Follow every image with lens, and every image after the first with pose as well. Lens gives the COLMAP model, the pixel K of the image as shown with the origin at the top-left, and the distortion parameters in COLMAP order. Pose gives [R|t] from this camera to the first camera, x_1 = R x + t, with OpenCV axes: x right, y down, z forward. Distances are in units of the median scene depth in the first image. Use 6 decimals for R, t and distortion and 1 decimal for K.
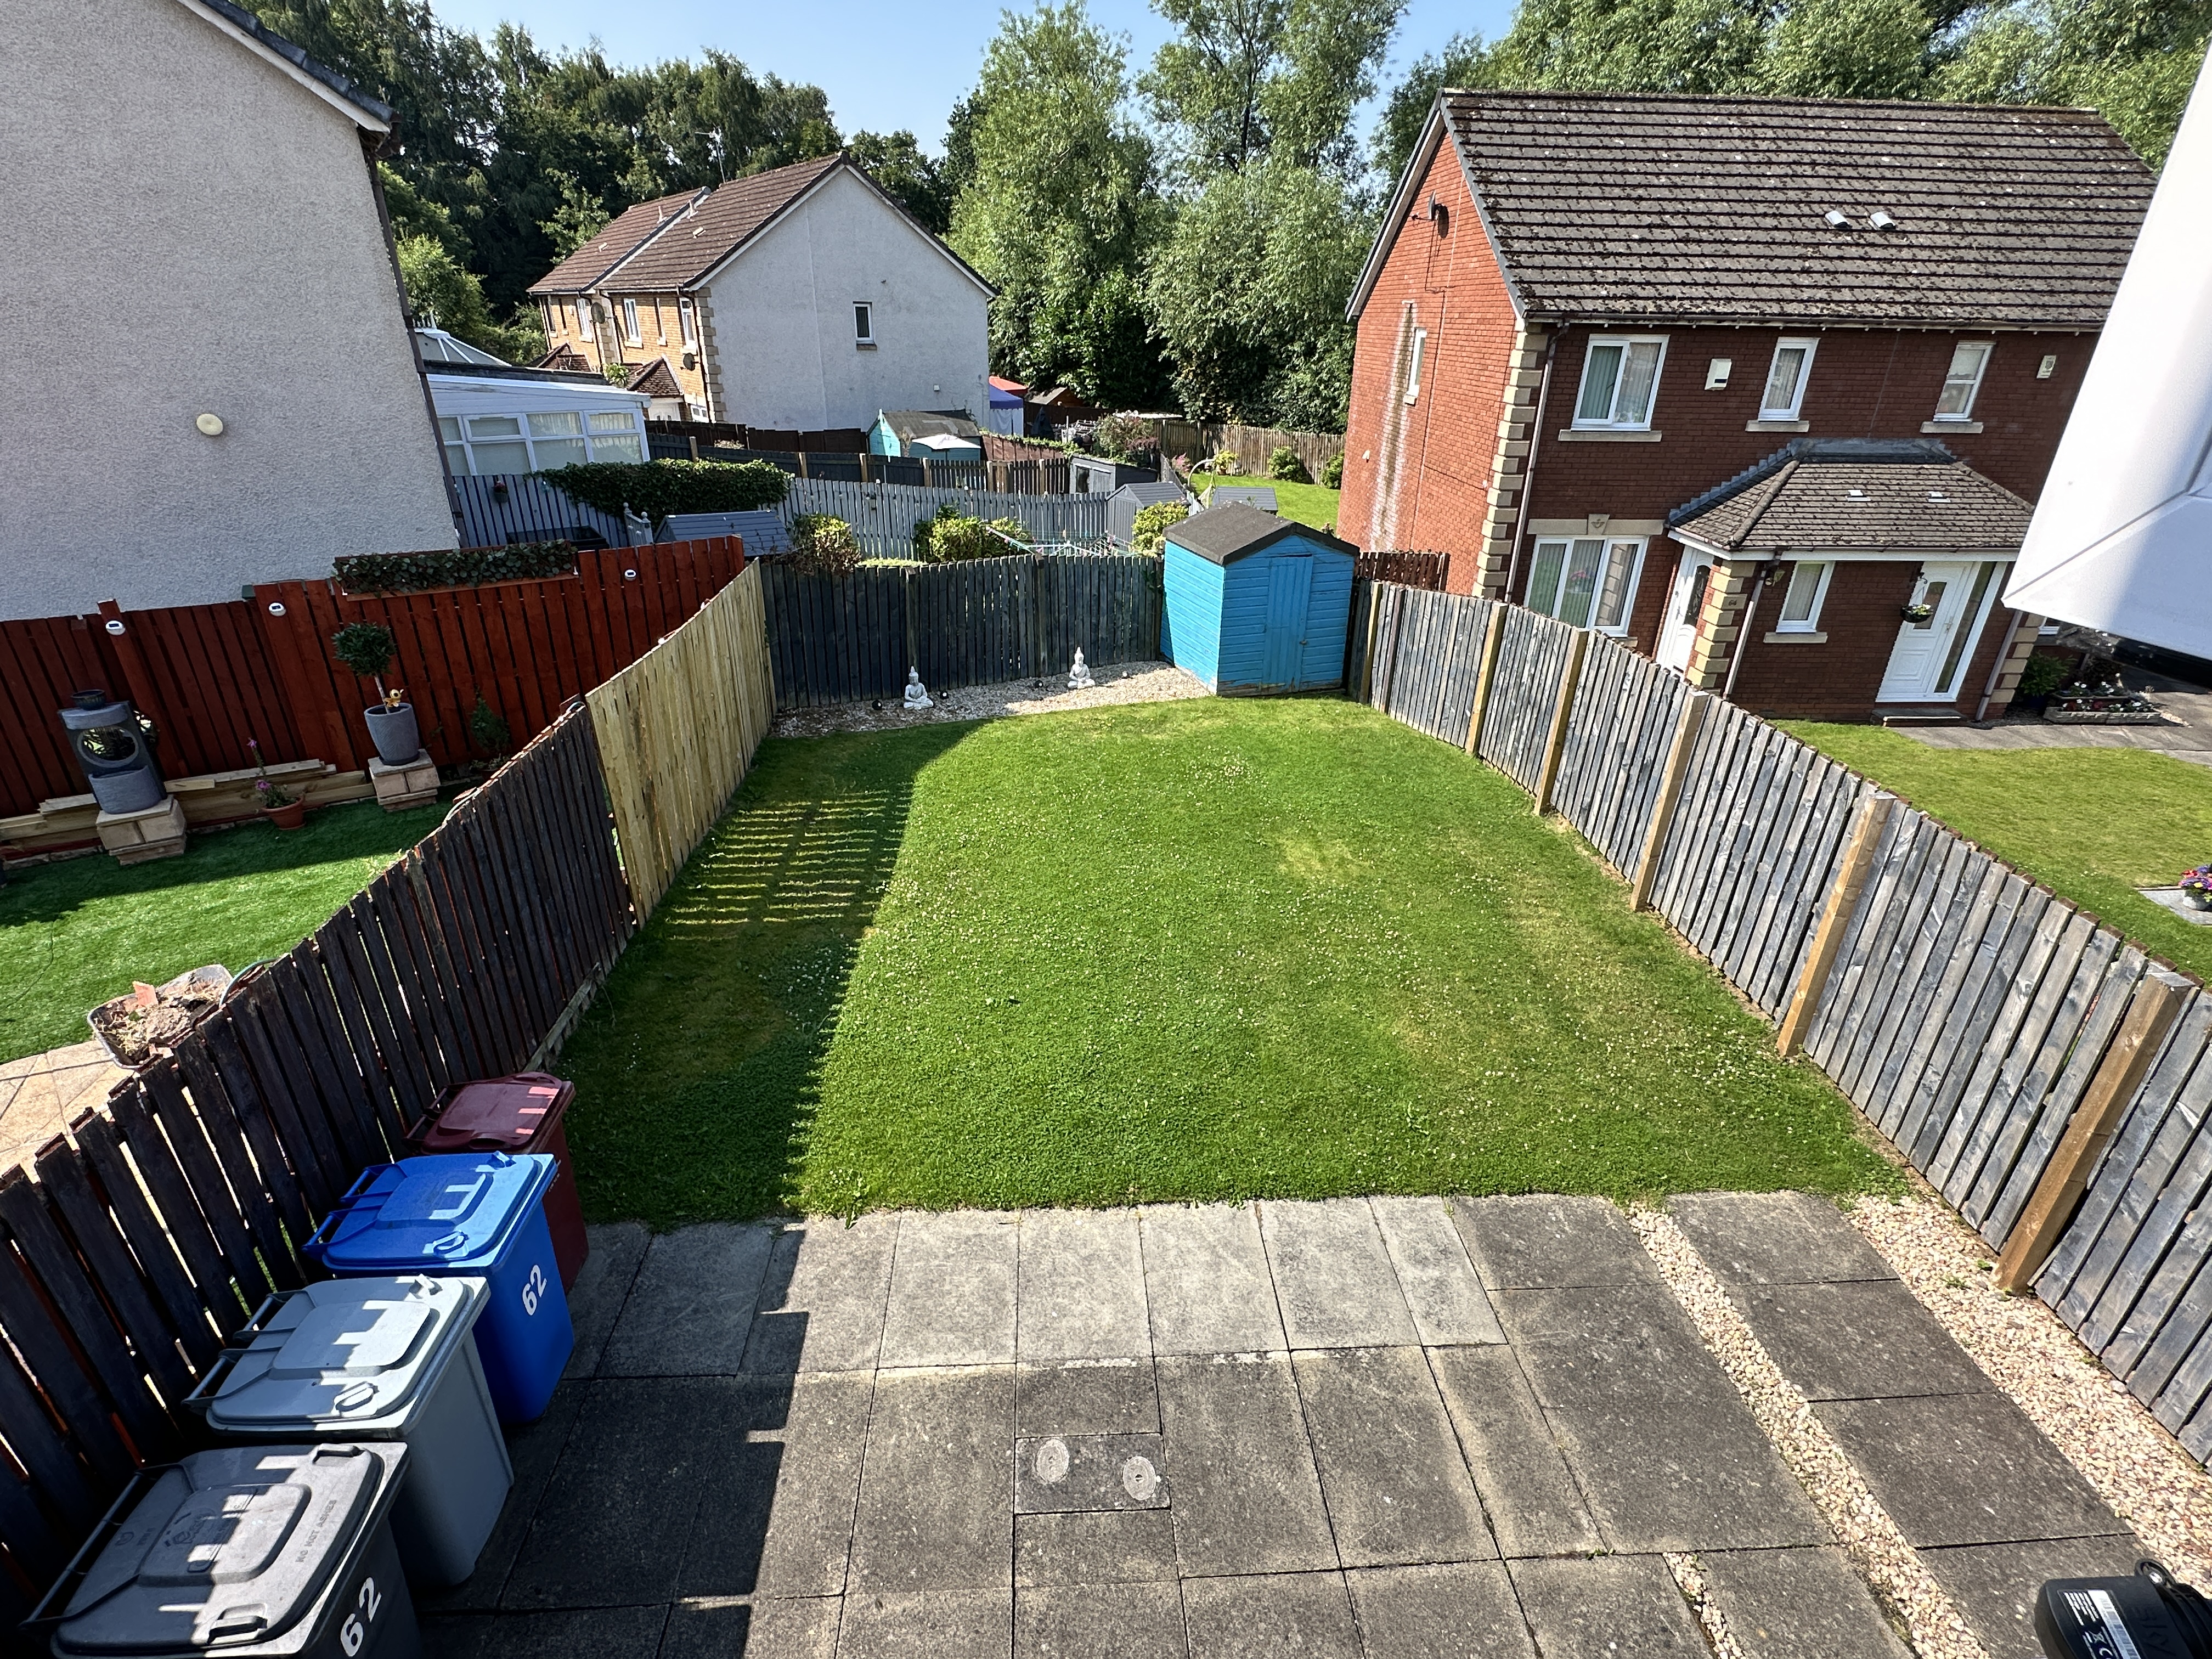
lens RADIAL K [[1062.0, 0, 1109.1], [0, 1062.0, 821.6], [0, 0, 1]] dist [0.000075, 0.000436]
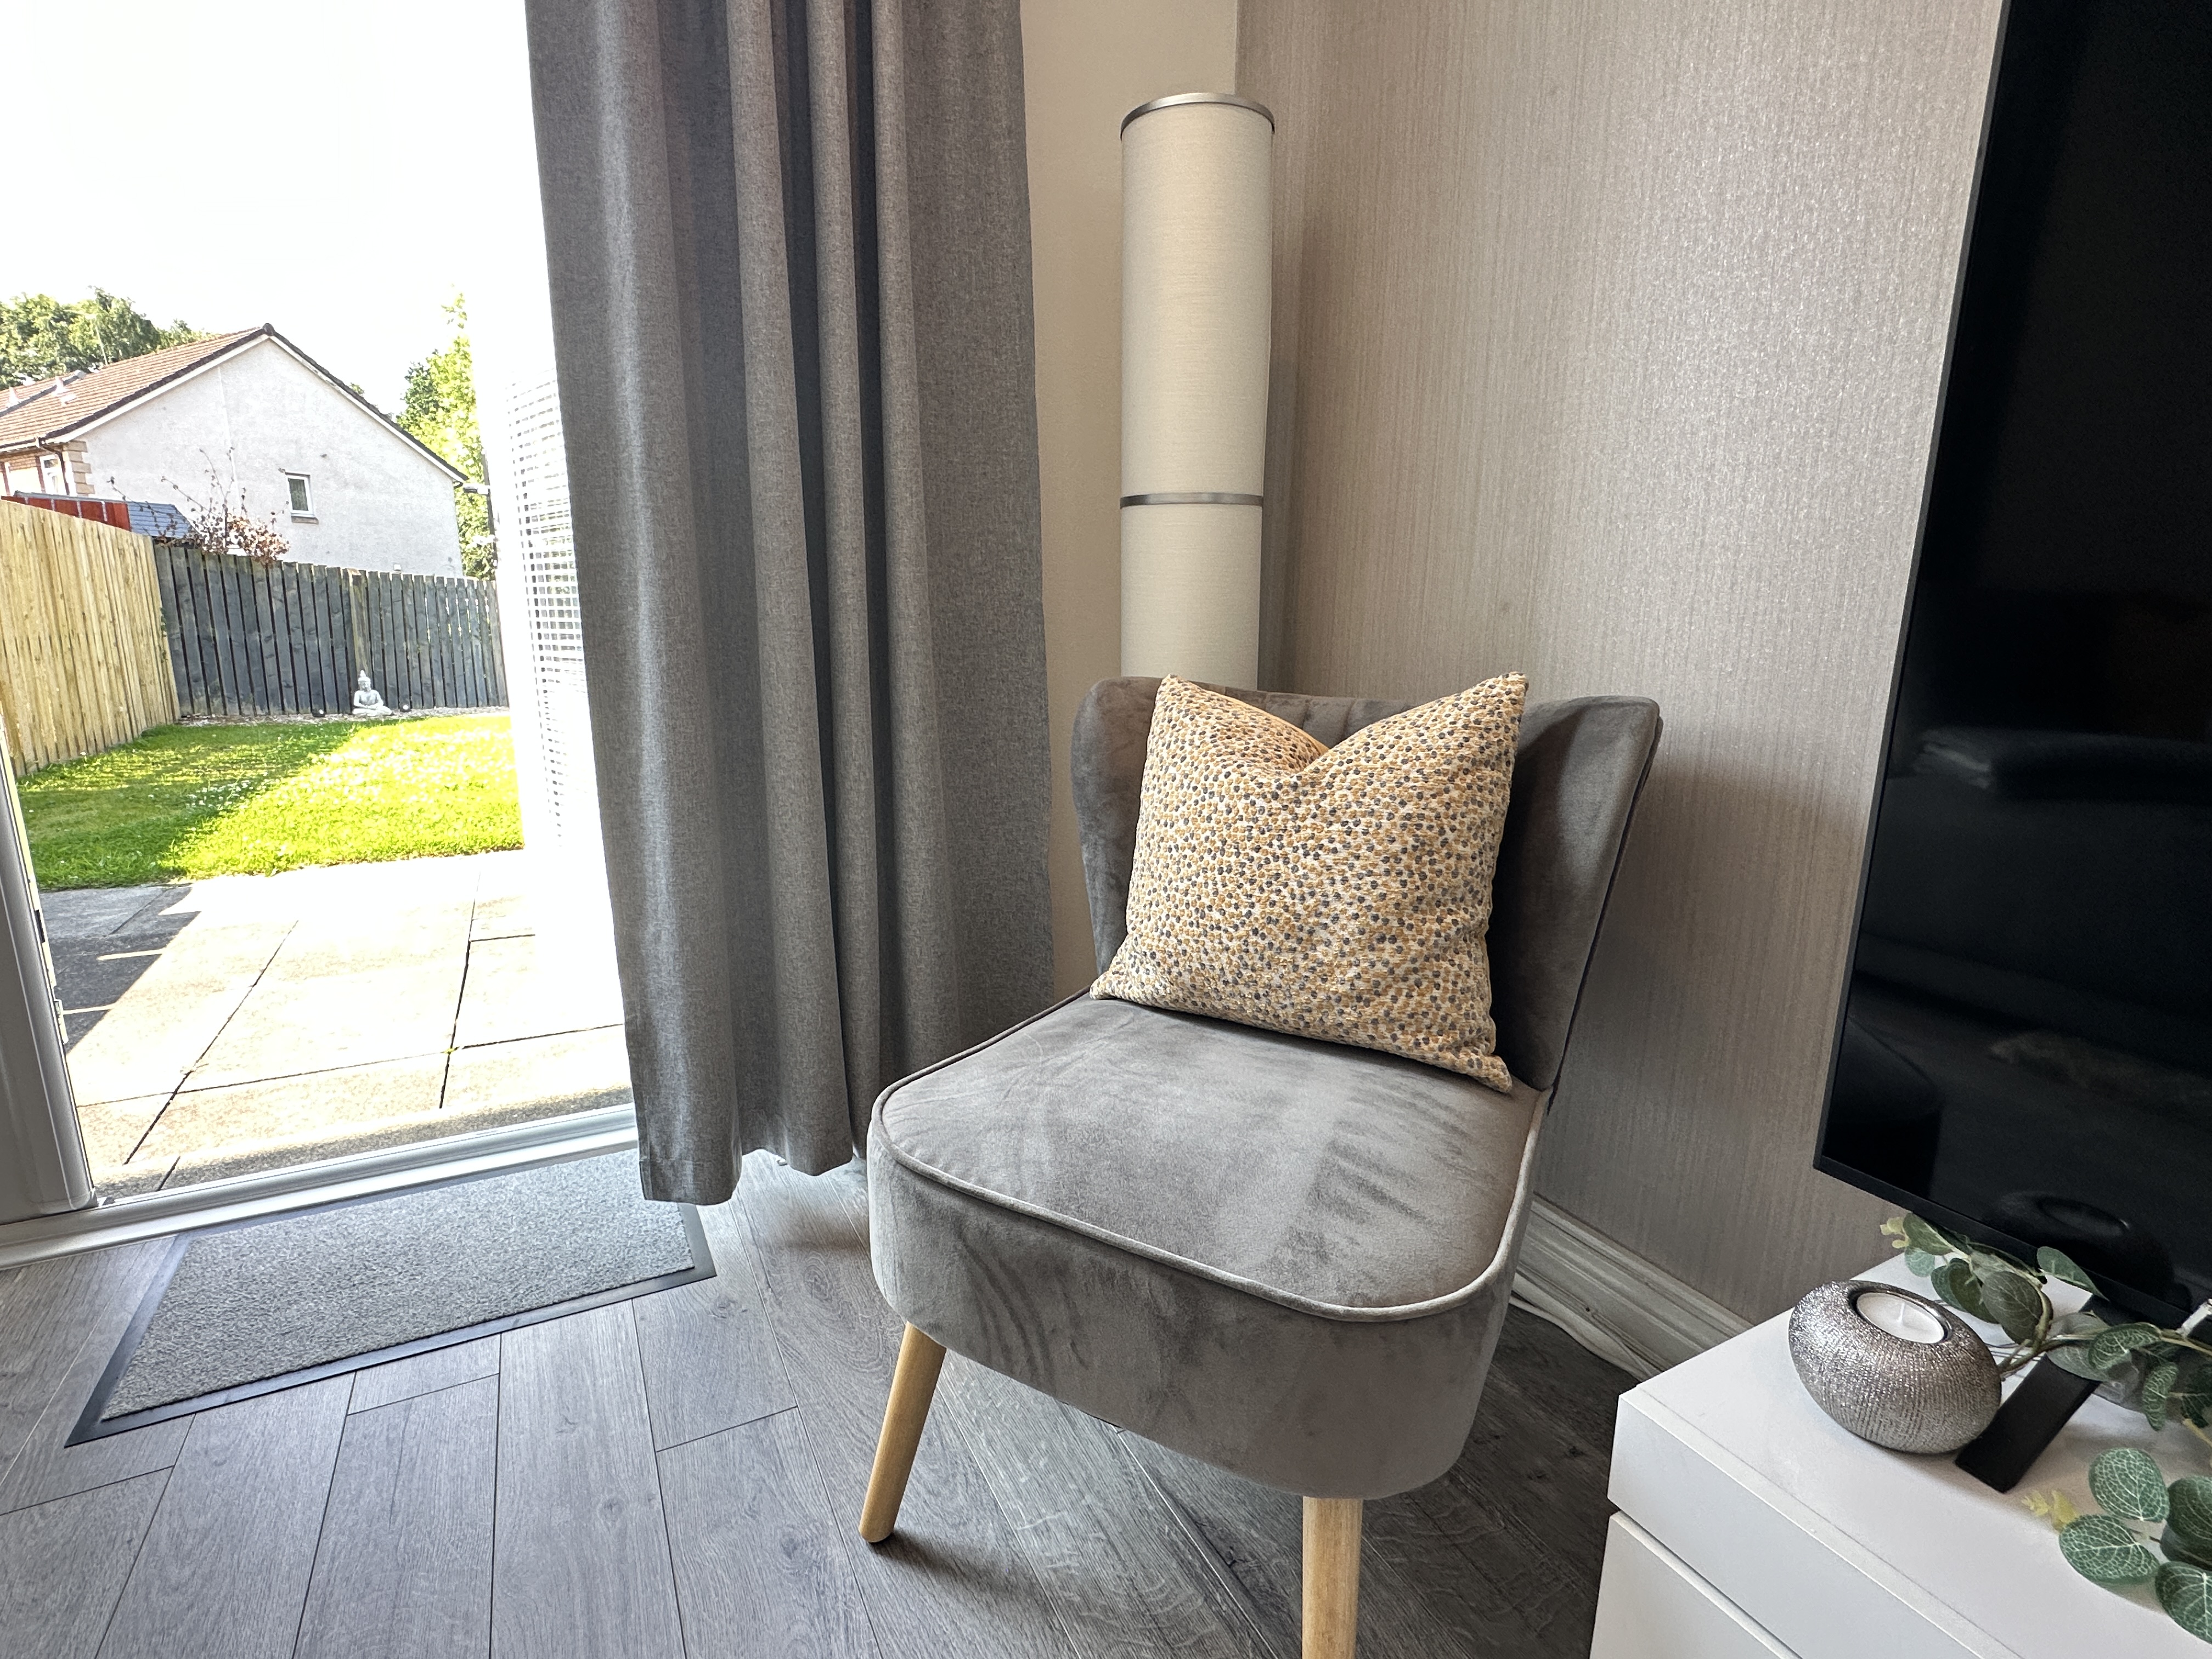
lens RADIAL K [[1078.8, 0, 1103.6], [0, 1078.8, 831.7], [0, 0, 1]] dist [-0.002202, 0.000113]
pose [[0.913493, -0.094713, 0.395676, 0.009171], [0.184373, 0.963303, -0.195073, 0.129518], [-0.362680, 0.251149, 0.897433, -0.019948]]
